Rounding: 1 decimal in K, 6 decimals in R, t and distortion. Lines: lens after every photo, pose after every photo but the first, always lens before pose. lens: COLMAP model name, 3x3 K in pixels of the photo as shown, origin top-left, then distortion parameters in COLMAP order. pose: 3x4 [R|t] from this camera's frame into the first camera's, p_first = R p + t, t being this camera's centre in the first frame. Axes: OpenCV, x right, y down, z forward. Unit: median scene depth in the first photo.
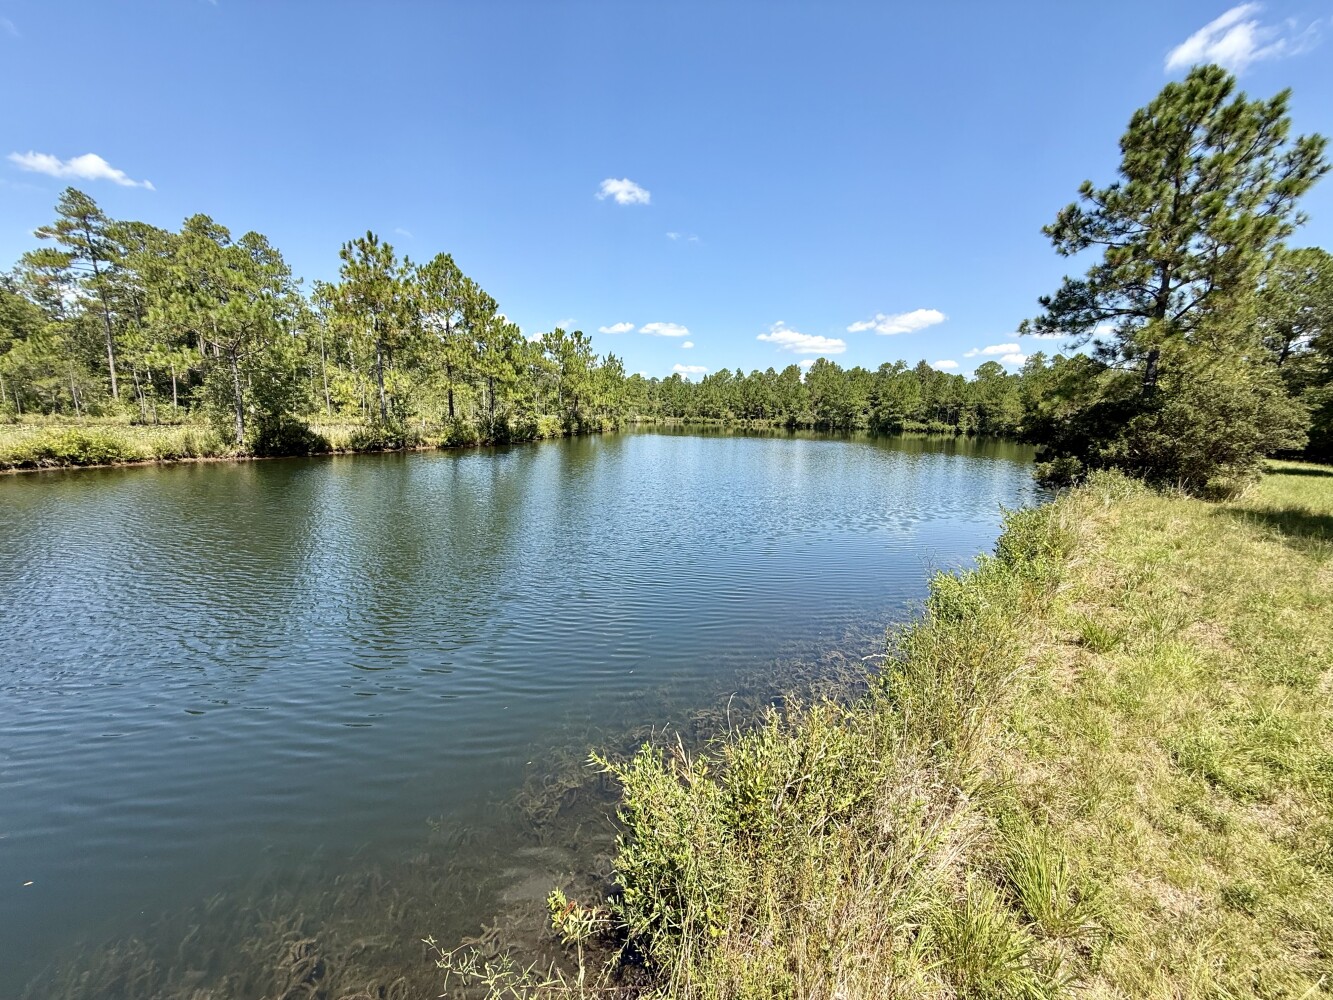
lens RADIAL K [[531.4, 0, 667.2], [0, 531.4, 507.0], [0, 0, 1]] dist [-0.001227, -0.000195]
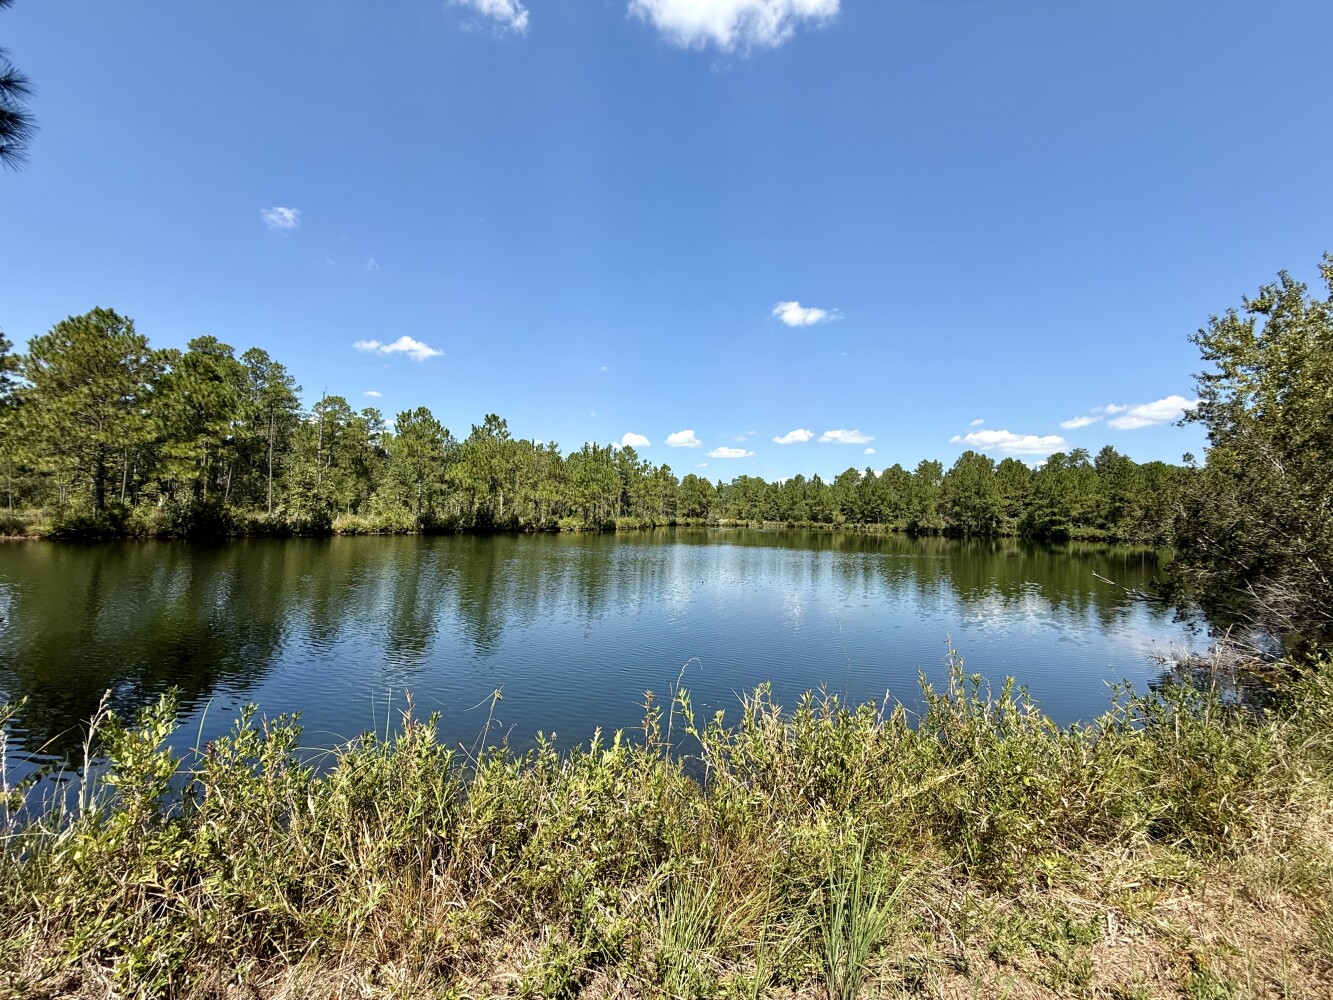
lens RADIAL K [[531.4, 0, 667.0], [0, 531.4, 491.4], [0, 0, 1]] dist [-0.001227, -0.000195]
pose [[0.942299, -0.016398, -0.334372, 0.151408], [-0.060418, 0.974070, -0.218033, -0.015012], [0.329277, 0.225654, 0.916874, 0.130459]]
